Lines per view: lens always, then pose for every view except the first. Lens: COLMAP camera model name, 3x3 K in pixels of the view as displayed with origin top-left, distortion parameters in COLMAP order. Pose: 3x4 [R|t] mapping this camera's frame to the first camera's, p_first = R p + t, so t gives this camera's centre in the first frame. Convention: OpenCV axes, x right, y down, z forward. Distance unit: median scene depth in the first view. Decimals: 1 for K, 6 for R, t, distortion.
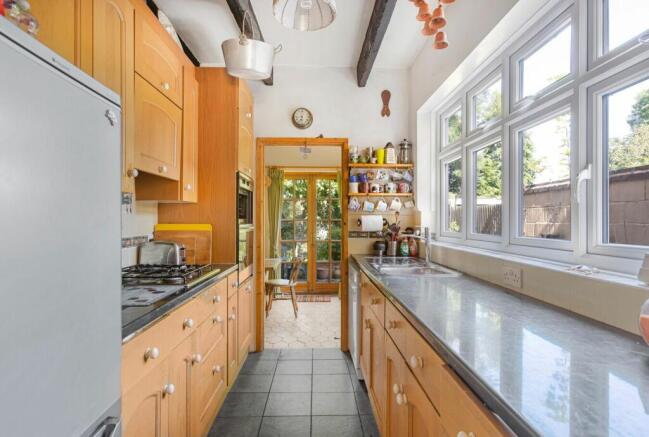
lens RADIAL K [[355.6, 0, 324.4], [0, 355.6, 220.4], [0, 0, 1]] dist [-0.001653, -0.000063]
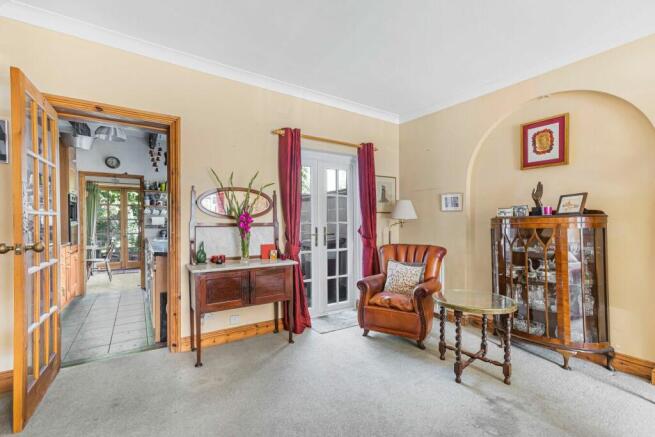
lens RADIAL K [[285.9, 0, 328.4], [0, 285.9, 224.7], [0, 0, 1]] dist [0.017932, 0.000422]
pose [[0.846231, -0.007256, 0.532767, 0.080680], [-0.001050, 0.999883, 0.015285, 0.003794], [-0.532815, -0.013495, 0.846124, -0.825562]]
